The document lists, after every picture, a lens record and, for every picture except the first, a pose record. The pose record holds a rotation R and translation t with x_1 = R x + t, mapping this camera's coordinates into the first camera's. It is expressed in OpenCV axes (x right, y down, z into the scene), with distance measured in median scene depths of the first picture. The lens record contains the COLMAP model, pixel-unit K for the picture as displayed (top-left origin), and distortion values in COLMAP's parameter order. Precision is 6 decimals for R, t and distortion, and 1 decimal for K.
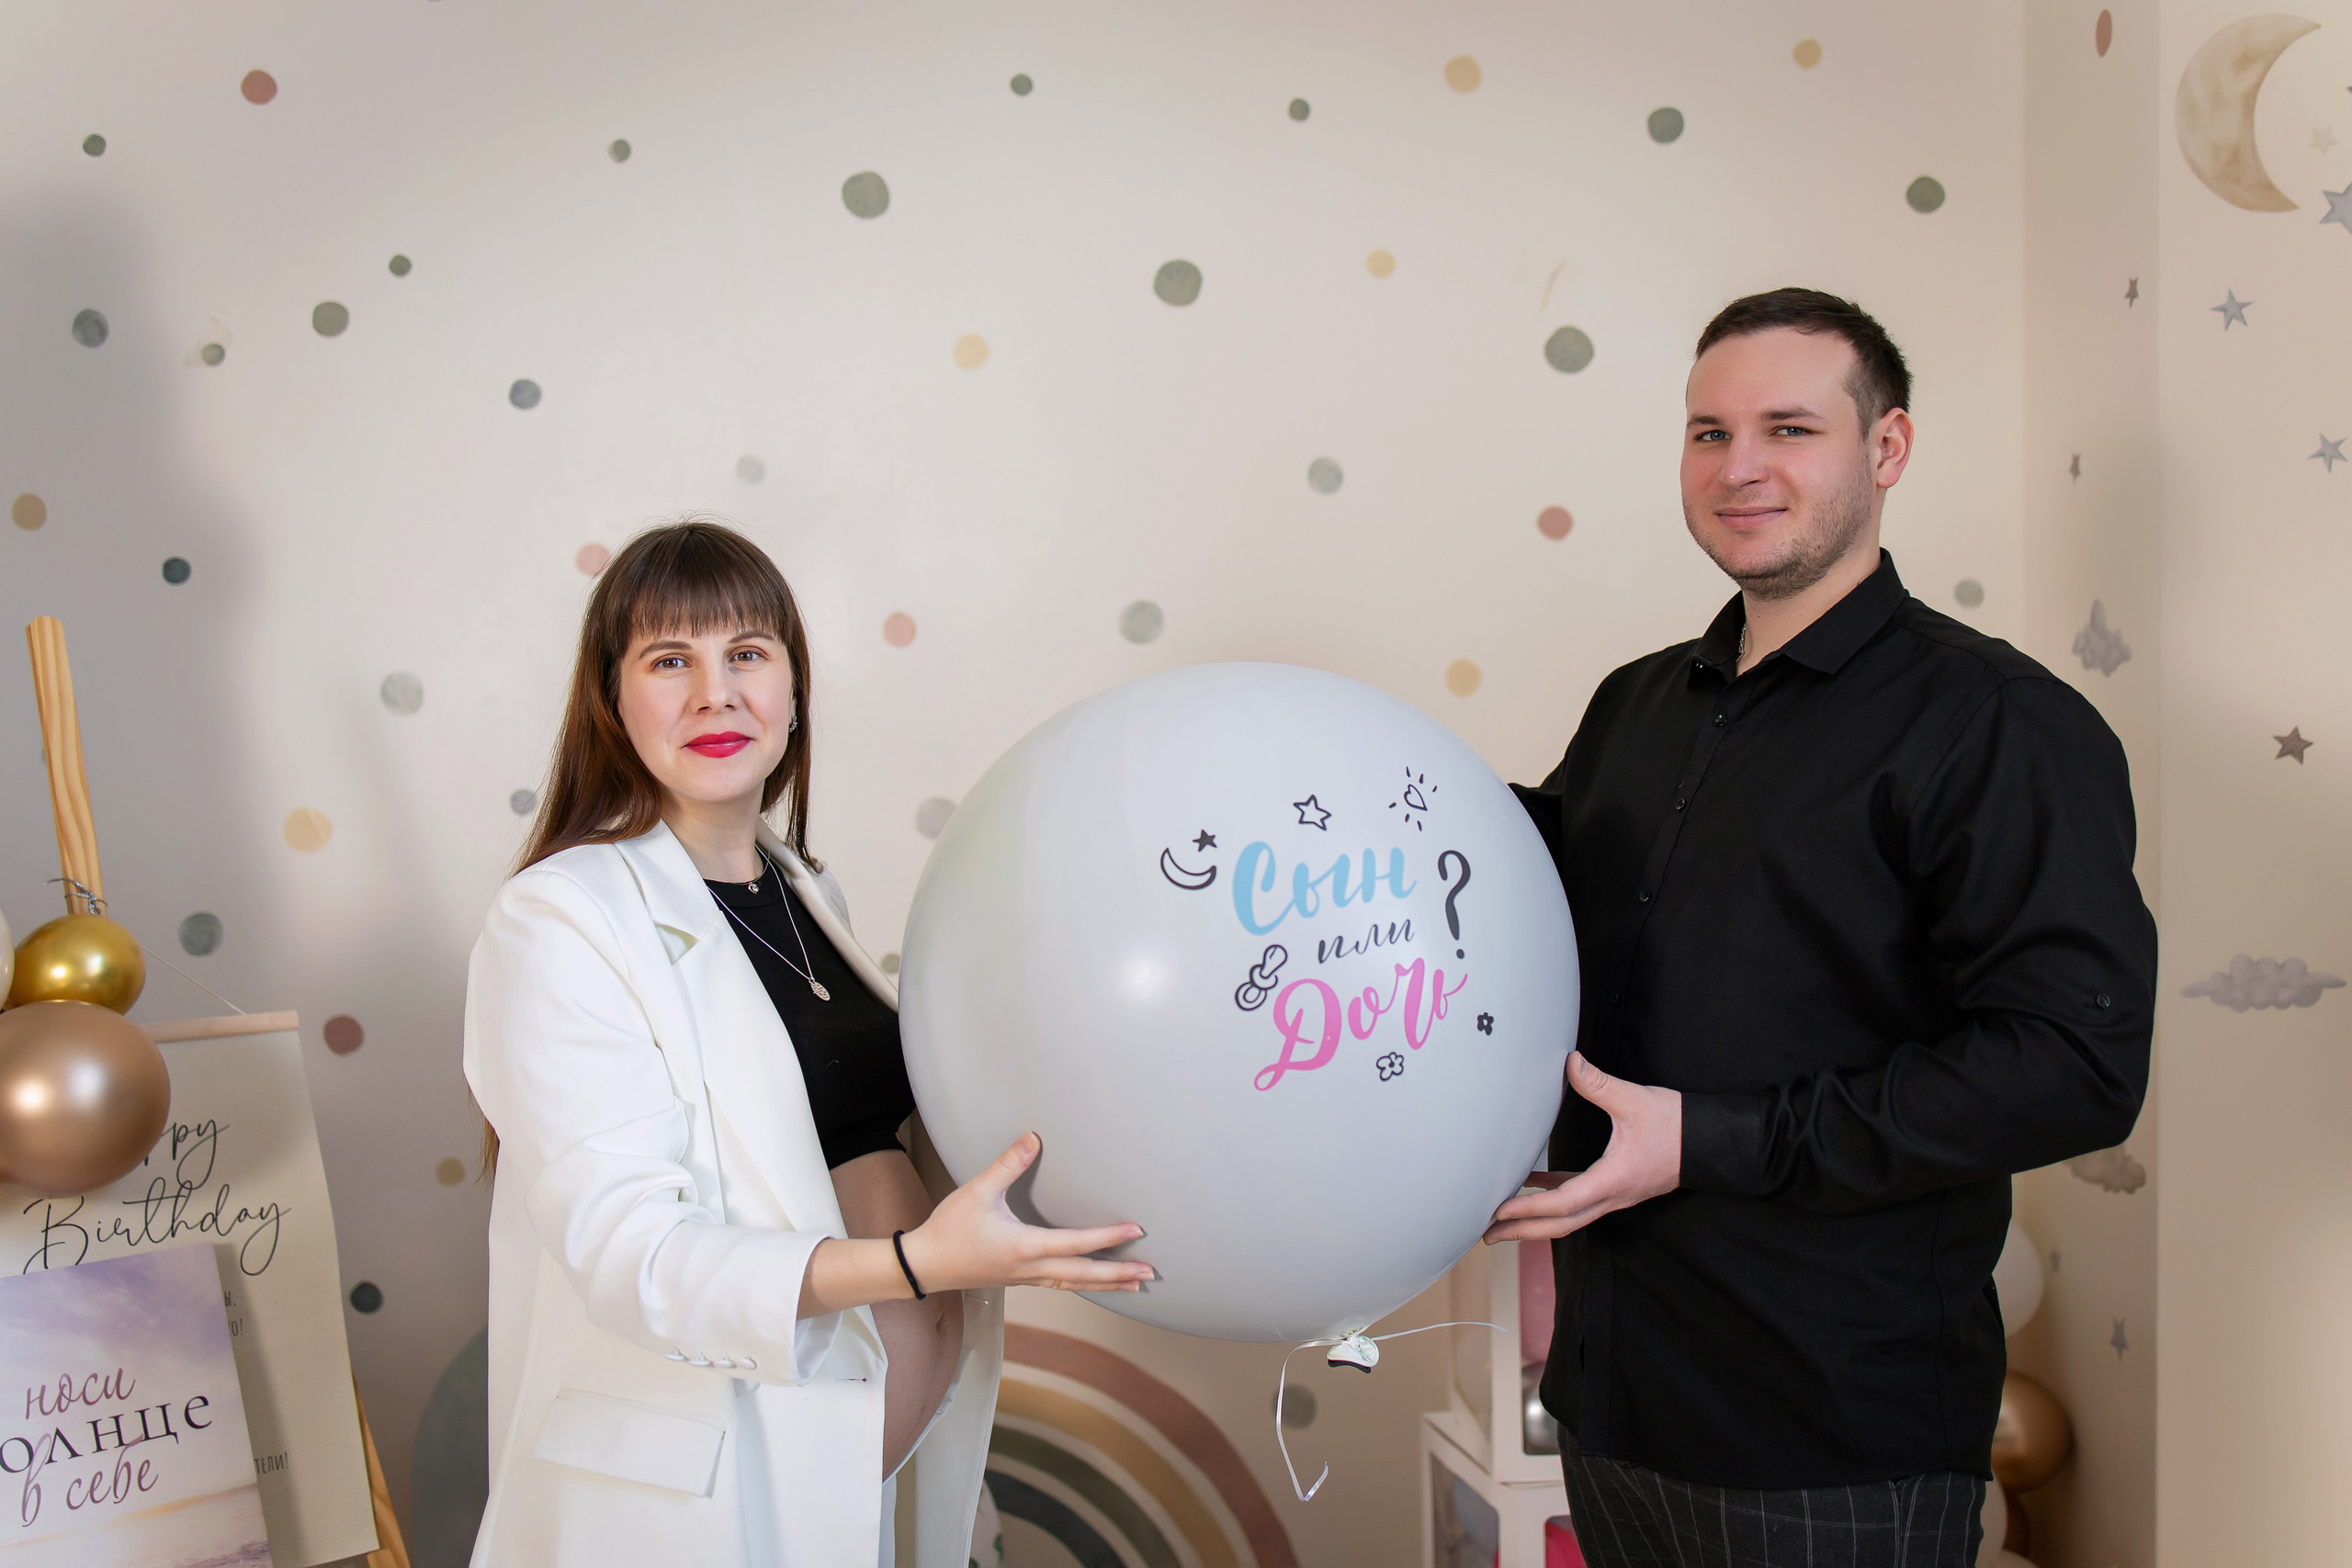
lens RADIAL K [[2482.5, 0, 1196.3], [0, 2482.5, 776.6], [0, 0, 1]] dist [0.021726, 0.000000]
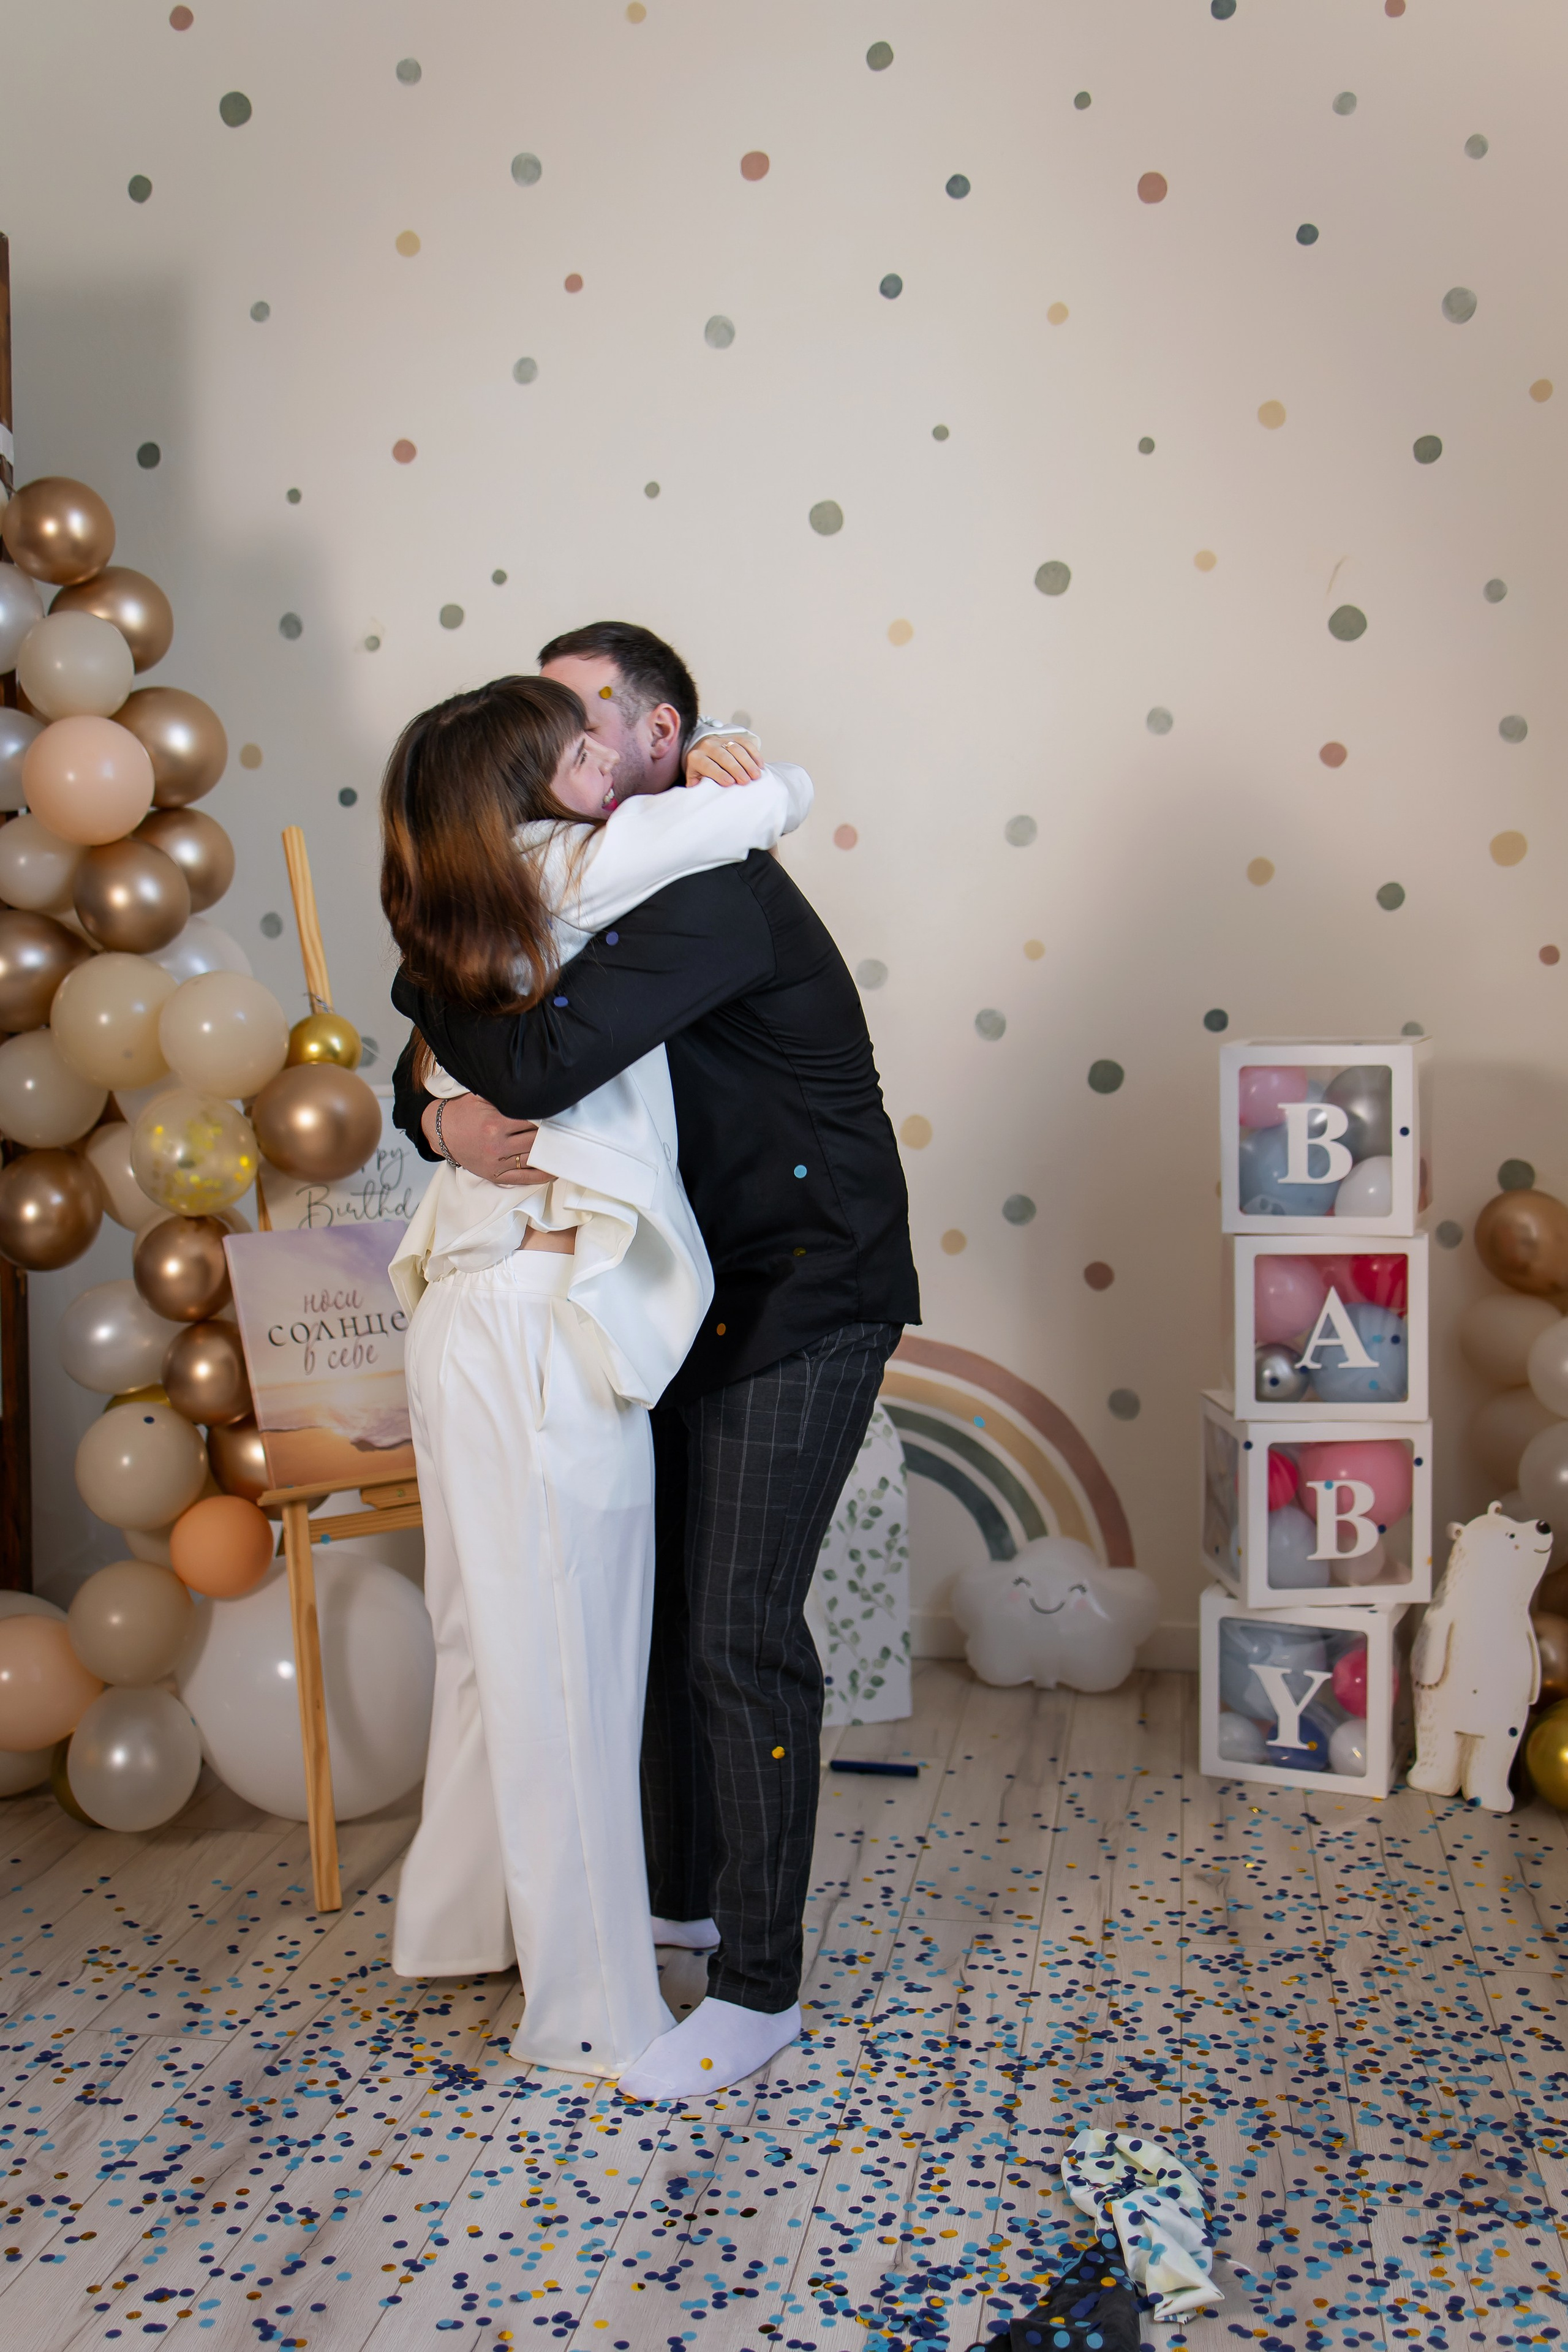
lens RADIAL K [[2482.8, 0, 790.3], [0, 2482.8, 1166.0], [0, 0, 1]] dist [0.021726, 0.000000]
pose [[0.986688, 0.019039, -0.161504, 0.104241], [-0.008375, 0.997754, 0.066459, 0.044095], [0.162407, -0.064222, 0.984632, -0.518256]]
